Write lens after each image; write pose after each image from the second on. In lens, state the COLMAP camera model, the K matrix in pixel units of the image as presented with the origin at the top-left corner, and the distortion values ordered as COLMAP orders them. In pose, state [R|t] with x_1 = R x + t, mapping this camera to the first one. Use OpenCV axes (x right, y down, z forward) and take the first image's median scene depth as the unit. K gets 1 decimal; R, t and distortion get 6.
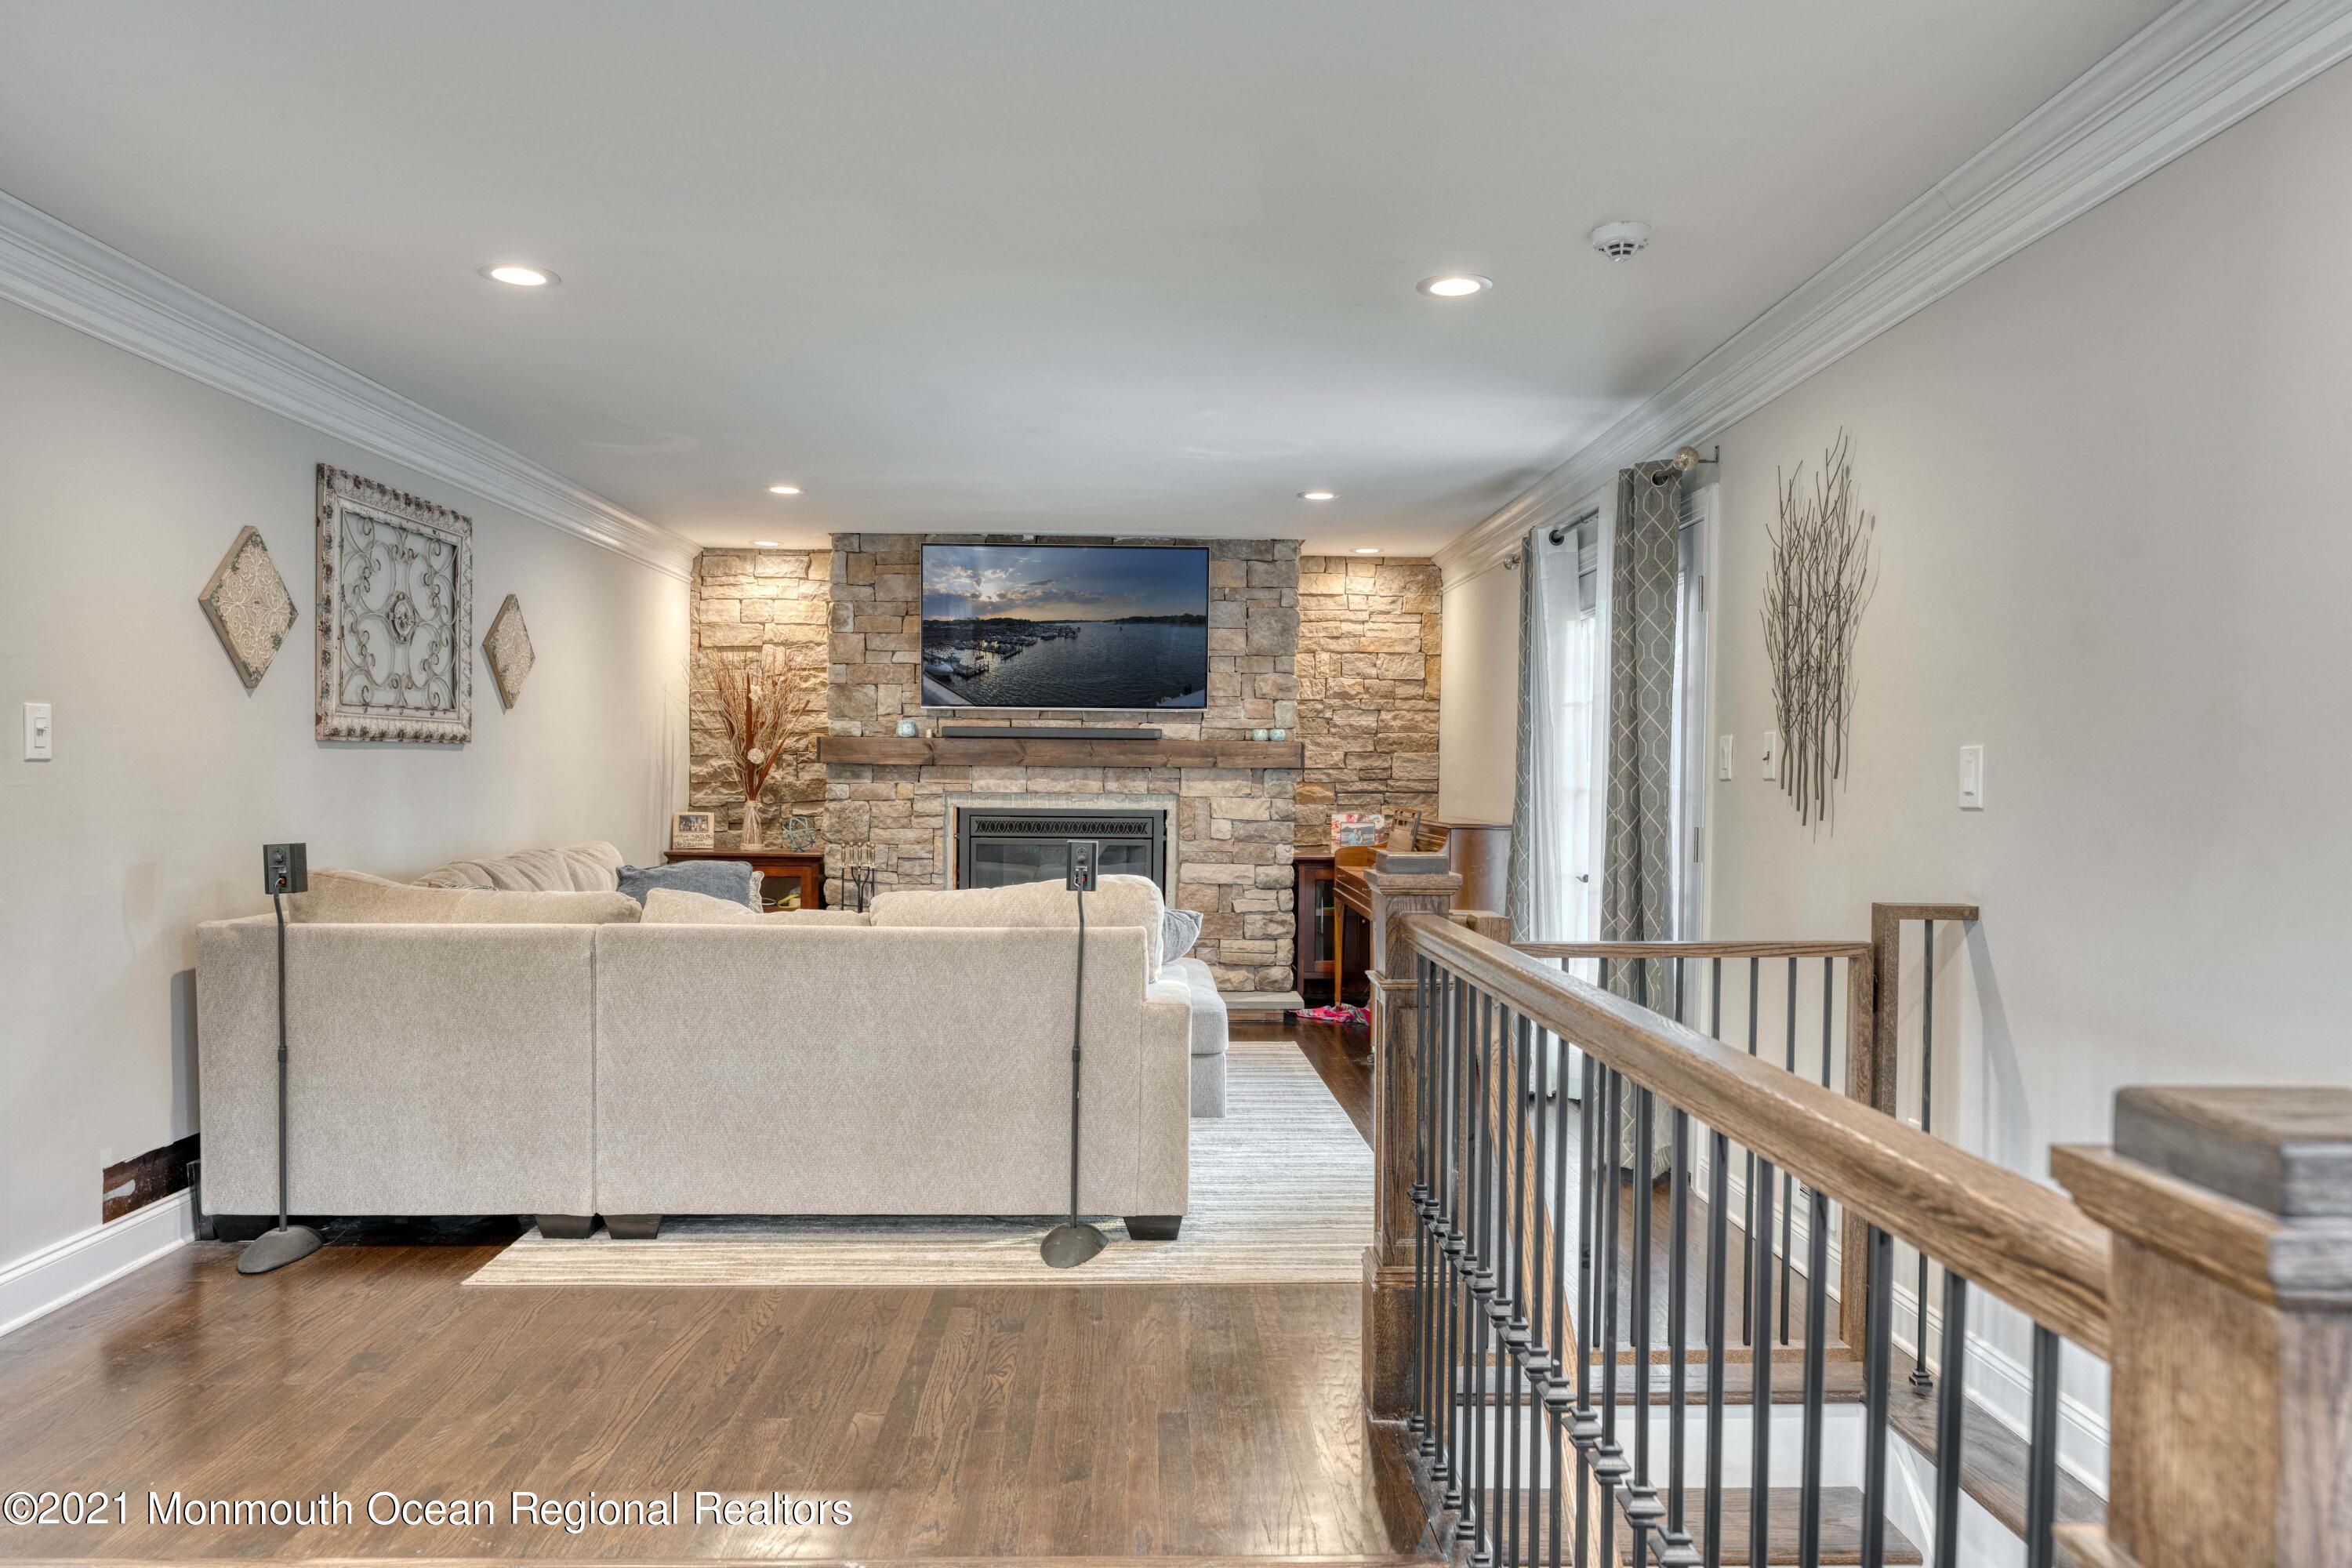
lens RADIAL K [[1564.3, 0, 1196.3], [0, 1564.3, 778.0], [0, 0, 1]] dist [-0.004666, -0.011073]
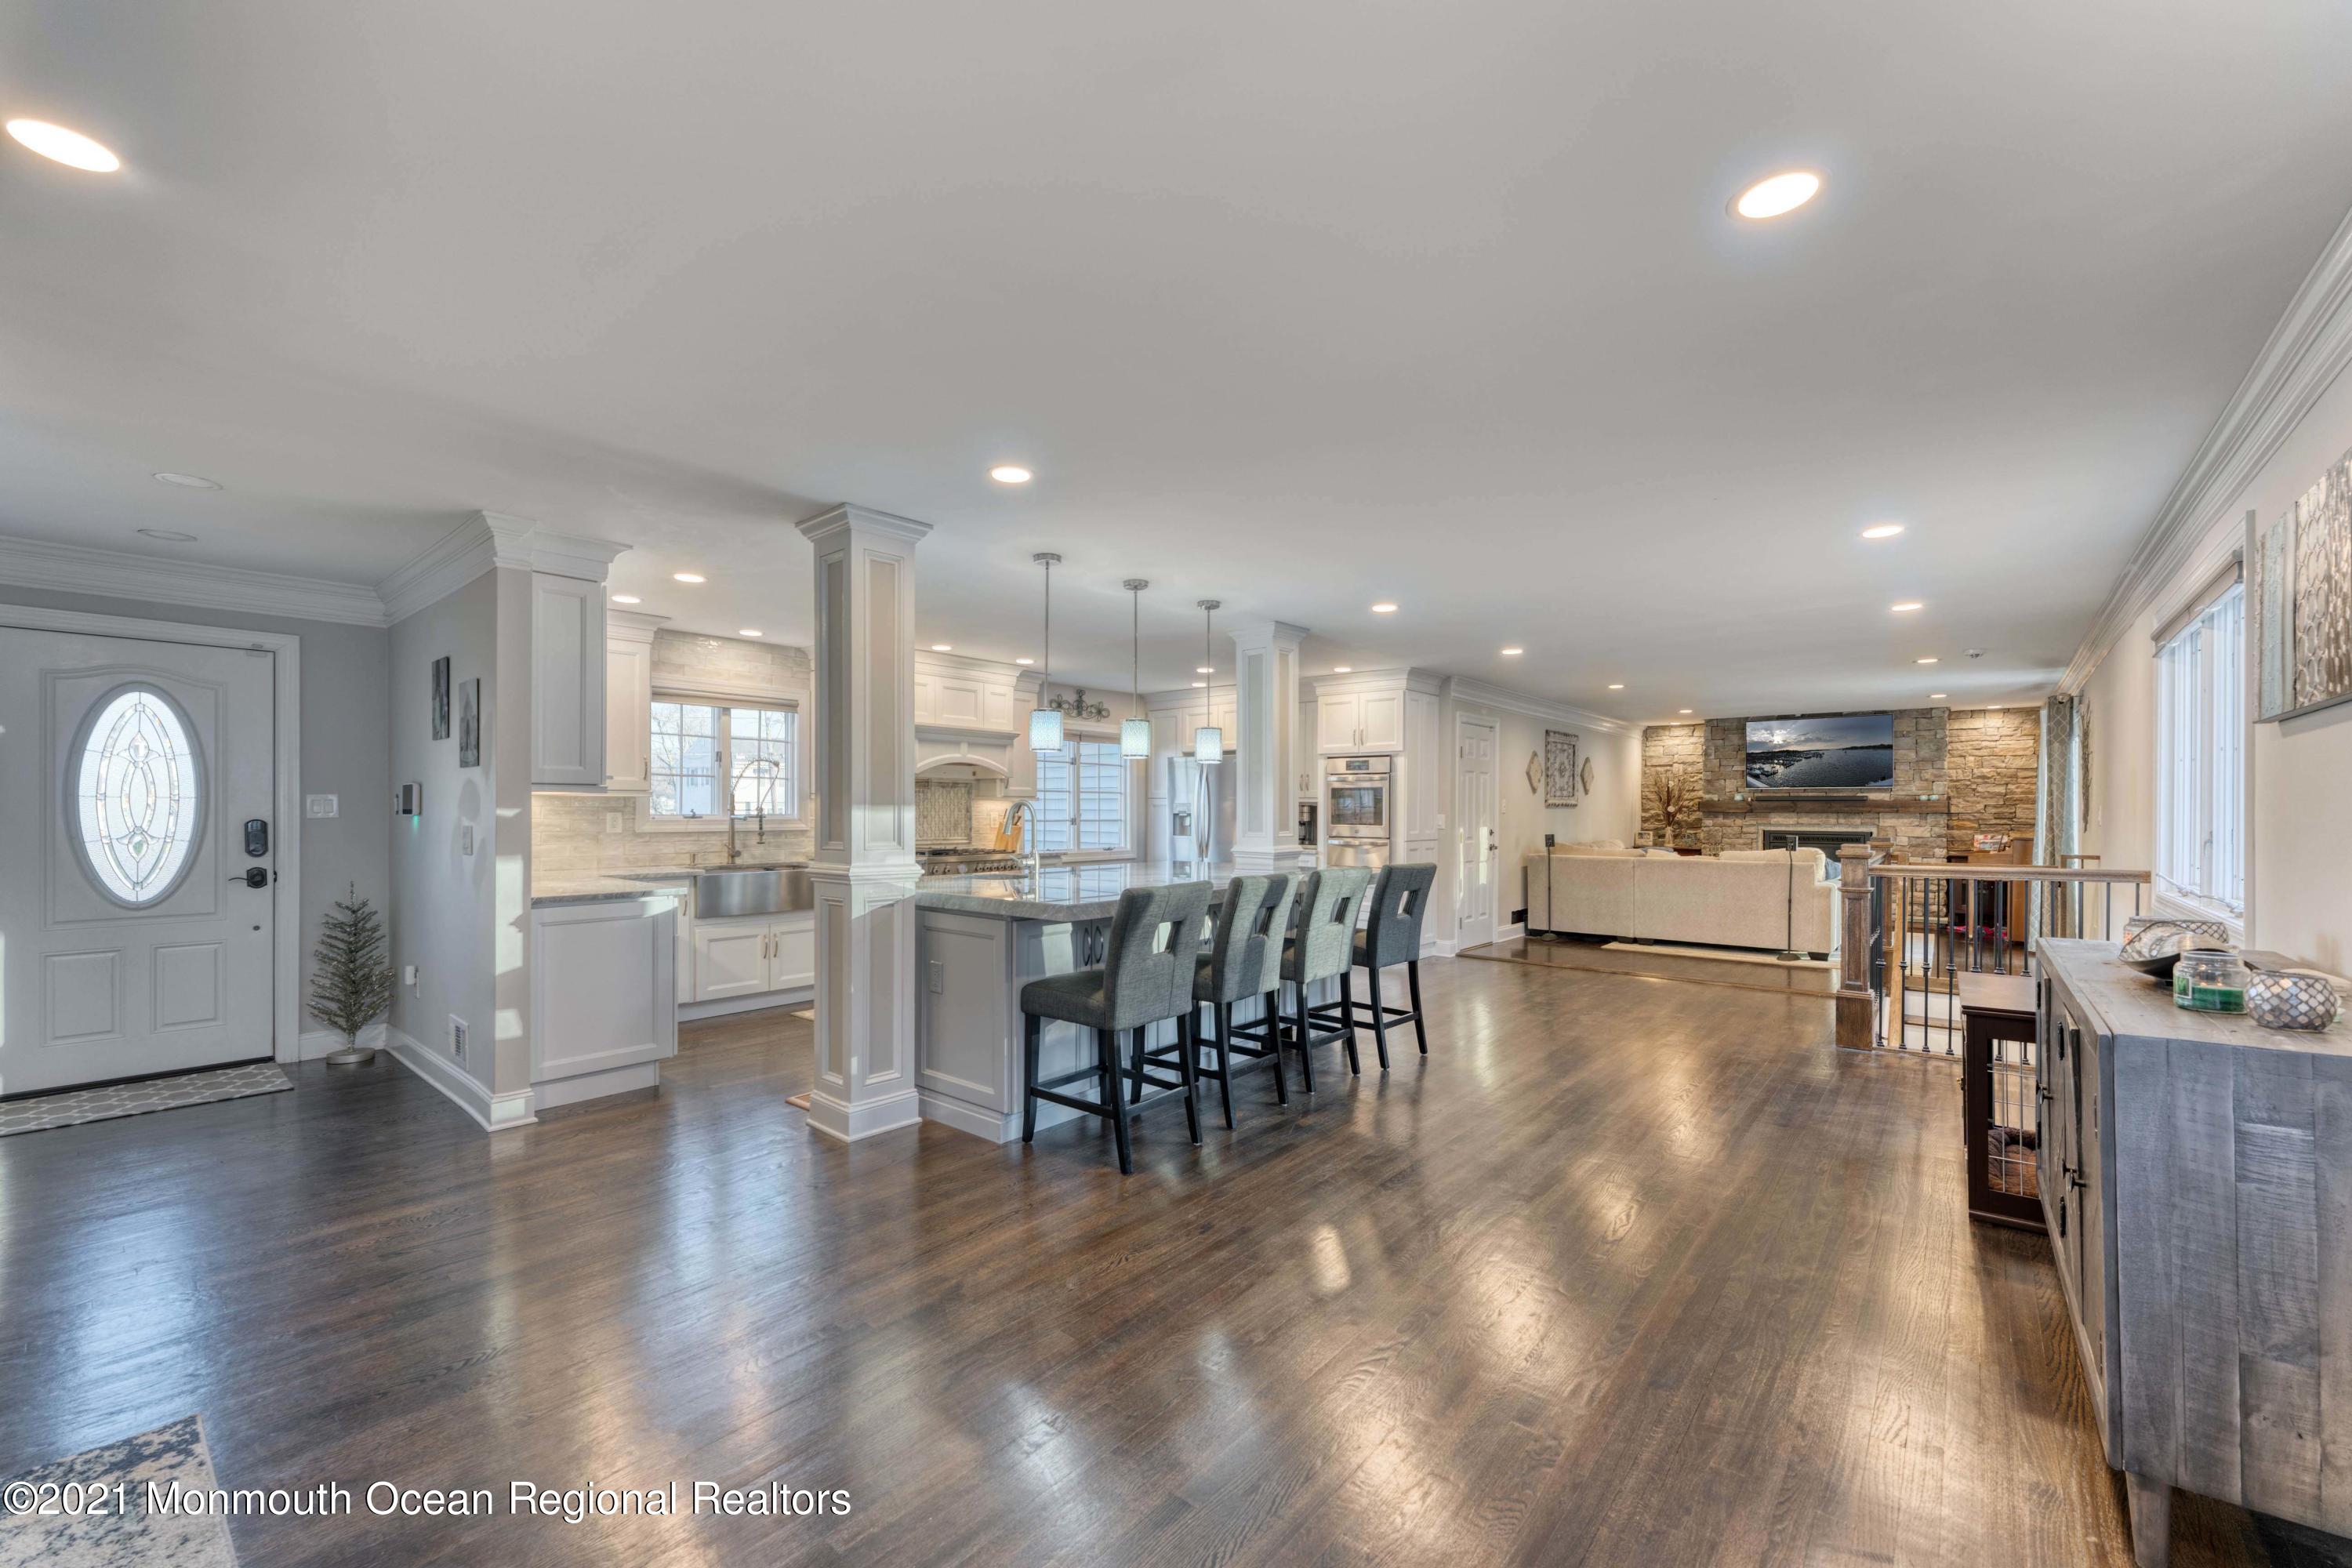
lens RADIAL K [[936.6, 0, 1182.4], [0, 936.6, 807.0], [0, 0, 1]] dist [-0.005412, 0.001076]
pose [[0.741063, -0.008887, -0.671377, 0.148152], [-0.000464, 0.999905, -0.013747, 0.003724], [0.671435, 0.010499, 0.740989, -0.653952]]
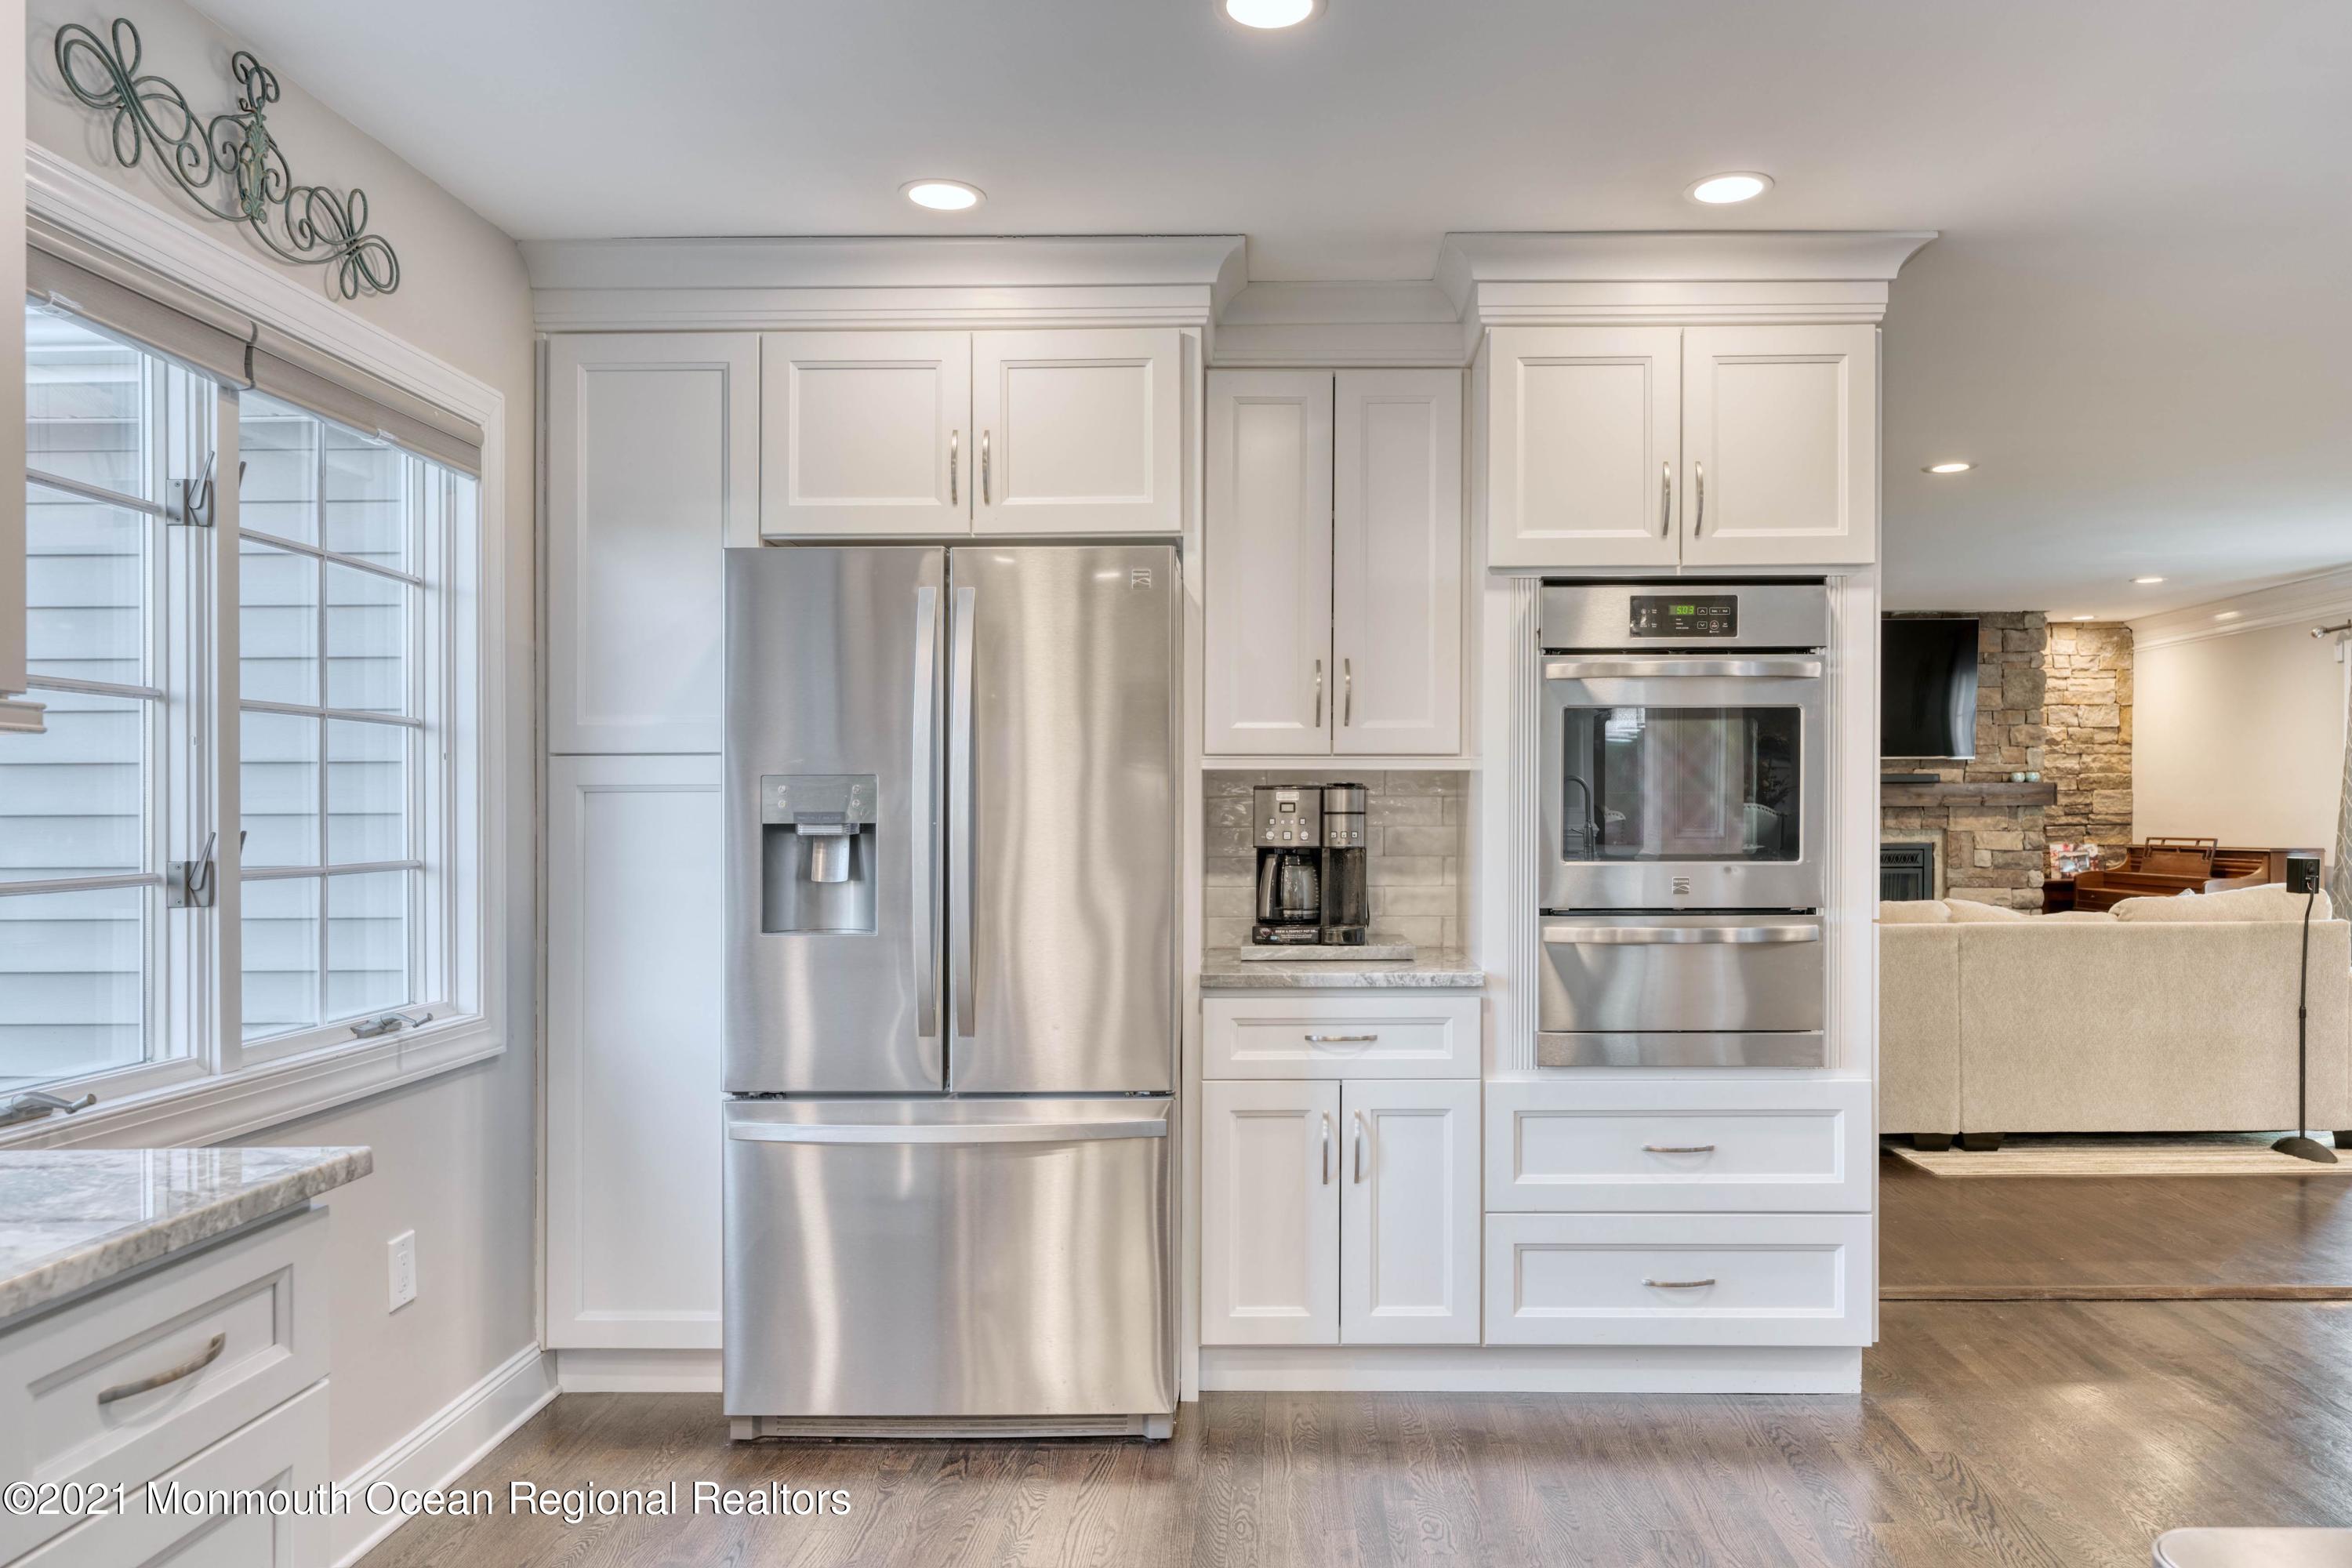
lens RADIAL K [[1564.3, 0, 1251.0], [0, 1564.3, 843.9], [0, 0, 1]] dist [-0.004666, -0.011073]
pose [[0.997981, -0.019490, -0.060451, -0.464706], [0.020190, 0.999736, 0.010993, -0.002127], [0.060221, -0.012192, 0.998111, -0.209507]]
